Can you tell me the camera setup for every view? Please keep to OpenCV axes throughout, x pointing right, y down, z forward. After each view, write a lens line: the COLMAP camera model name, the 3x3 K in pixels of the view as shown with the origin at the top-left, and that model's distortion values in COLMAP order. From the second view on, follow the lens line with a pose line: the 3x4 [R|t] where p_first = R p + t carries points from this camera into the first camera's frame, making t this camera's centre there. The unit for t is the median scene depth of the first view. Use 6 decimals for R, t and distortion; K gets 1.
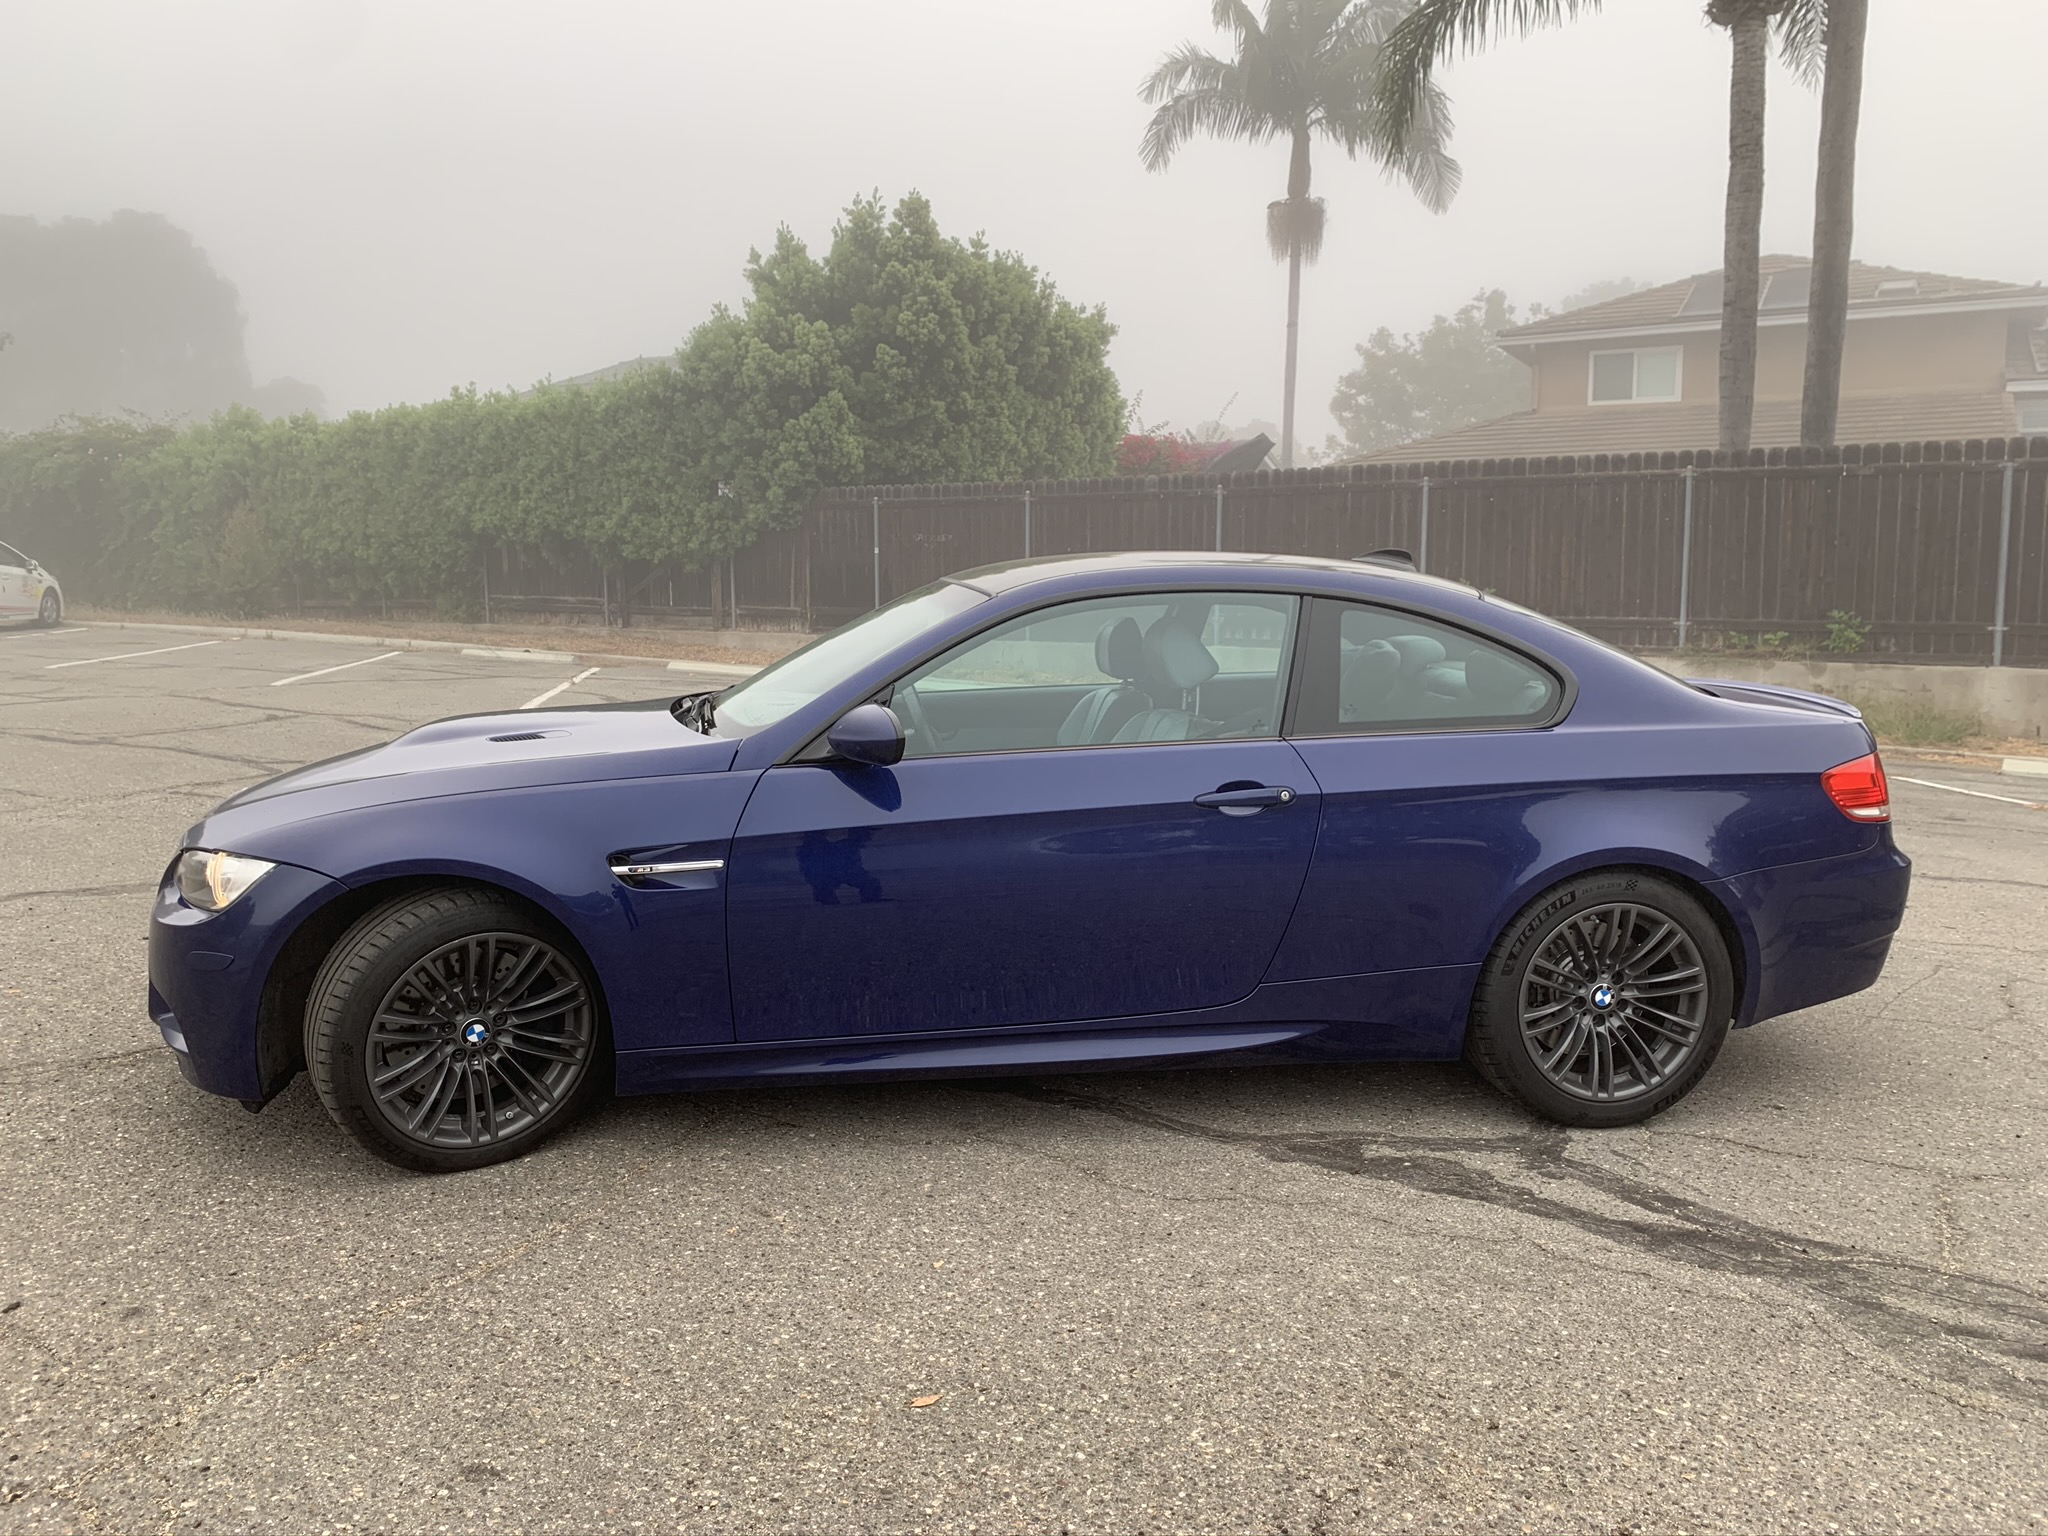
lens RADIAL K [[1568.5, 0, 1034.3], [0, 1568.5, 753.7], [0, 0, 1]] dist [0.014896, -0.007547]
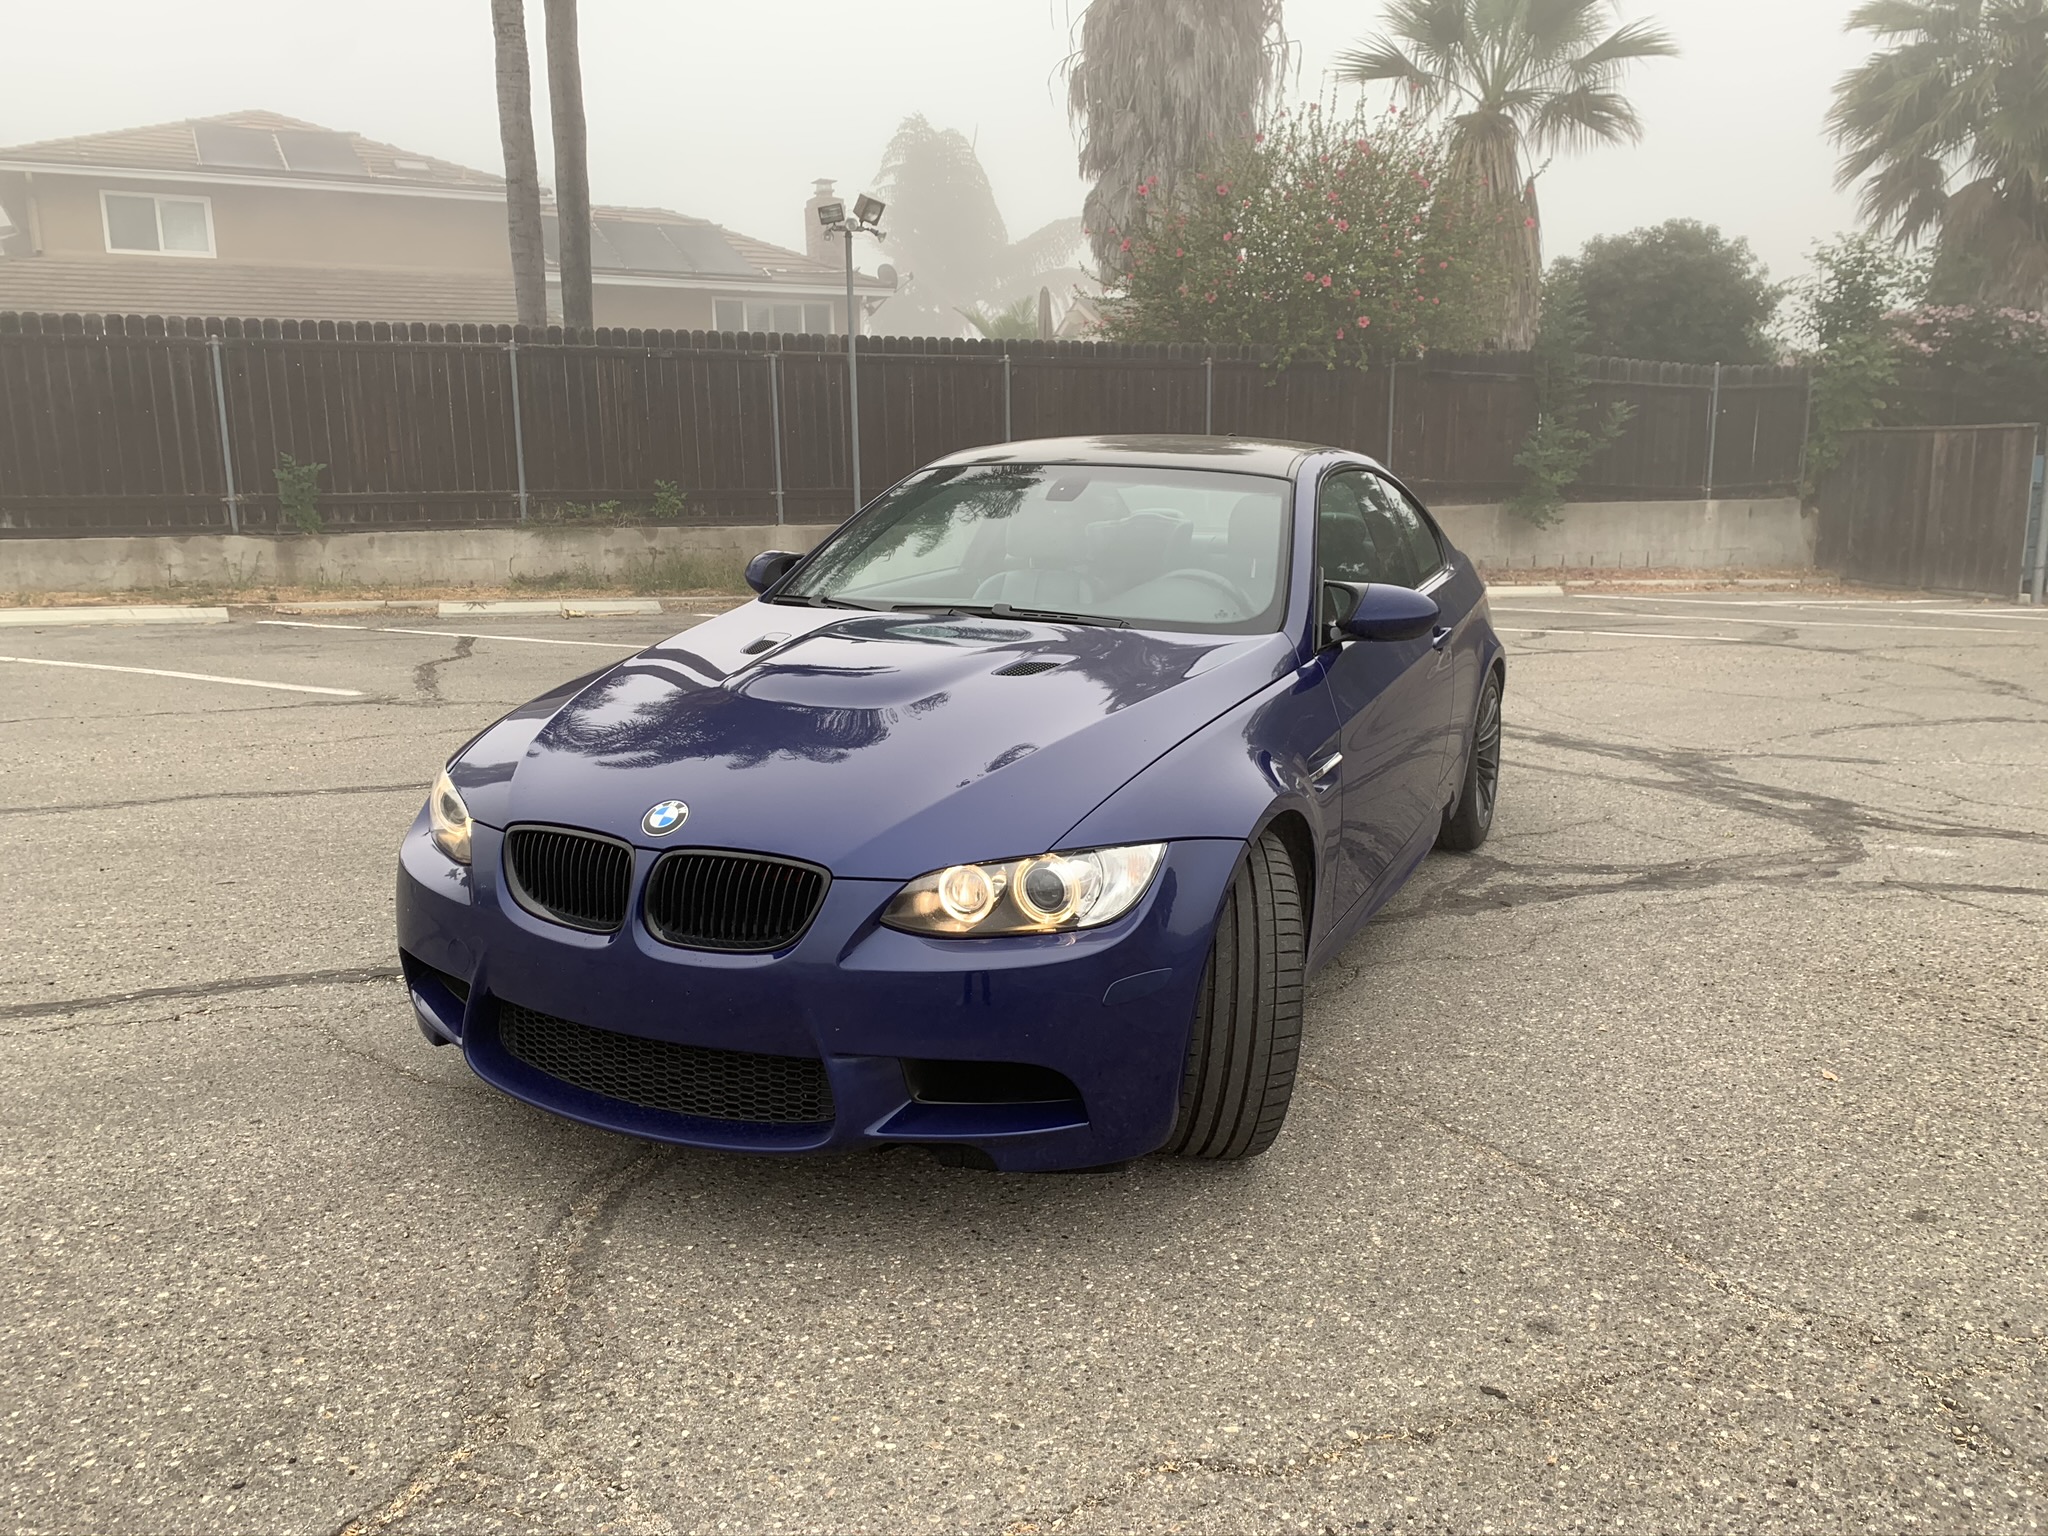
lens RADIAL K [[1572.5, 0, 1026.9], [0, 1572.5, 747.4], [0, 0, 1]] dist [0.009437, 0.001978]
pose [[0.544490, -0.162309, 0.822913, -0.298013], [0.098330, 0.986685, 0.129550, -0.022106], [-0.832984, 0.010379, 0.553200, 0.160727]]
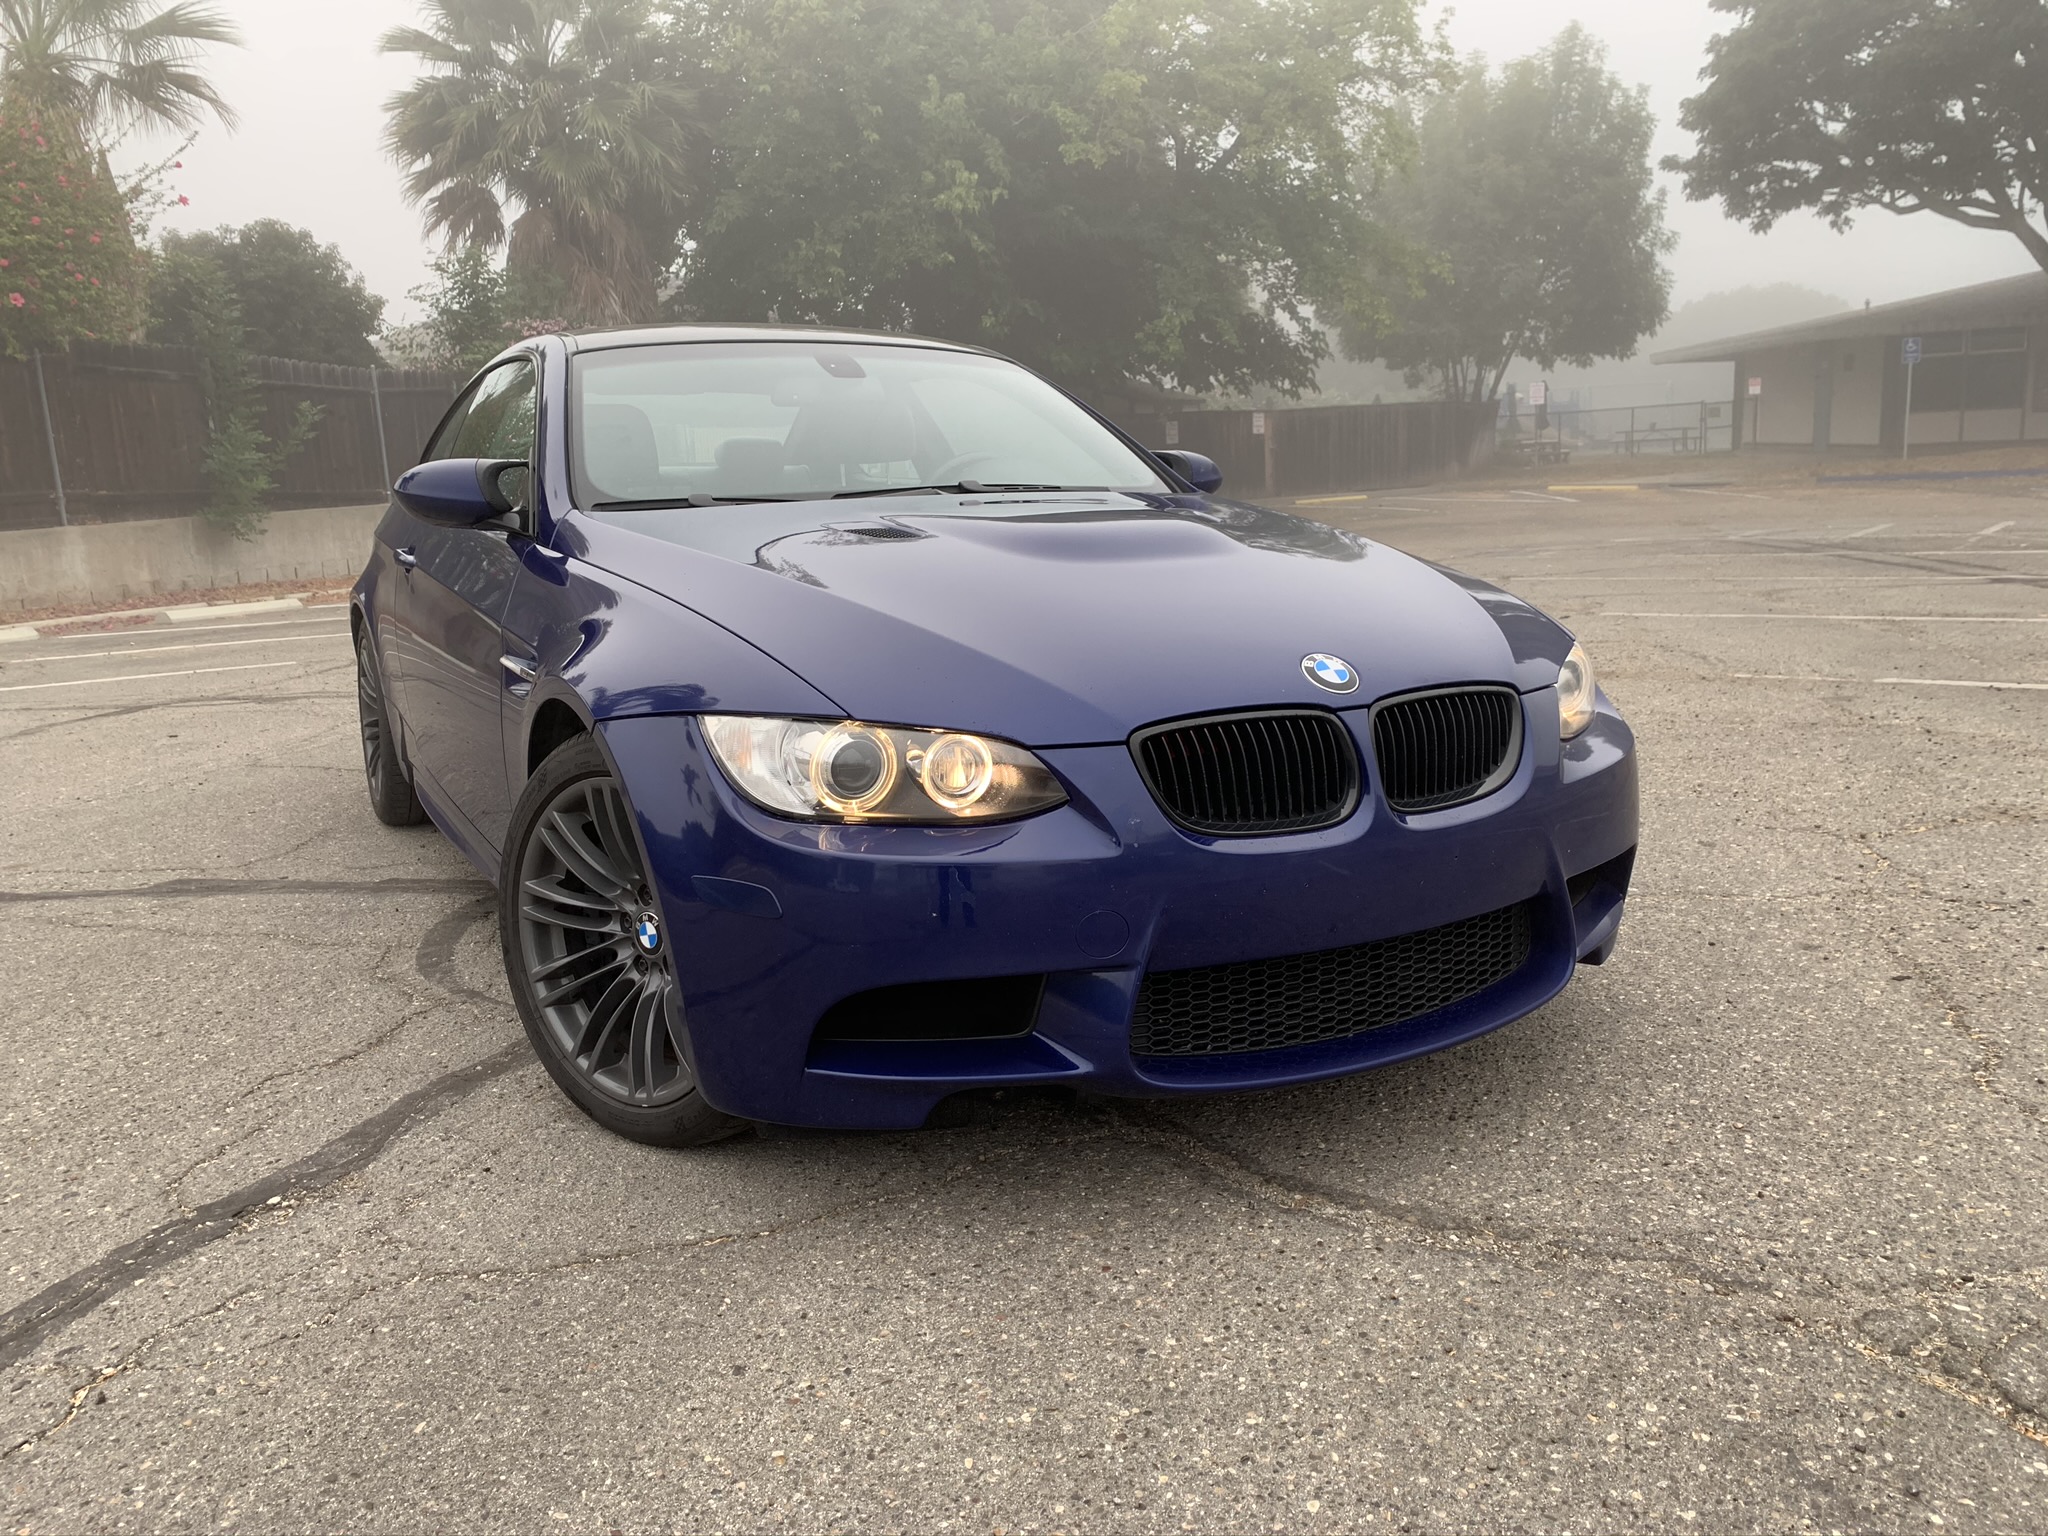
lens RADIAL K [[1565.6, 0, 1024.0], [0, 1565.6, 768.0], [0, 0, 1]] dist [0.004046, 0.008358]
pose [[-0.340834, -0.179271, 0.922873, -0.298278], [0.143288, 0.960276, 0.239455, -0.025308], [-0.929140, 0.213851, -0.301608, 0.390577]]
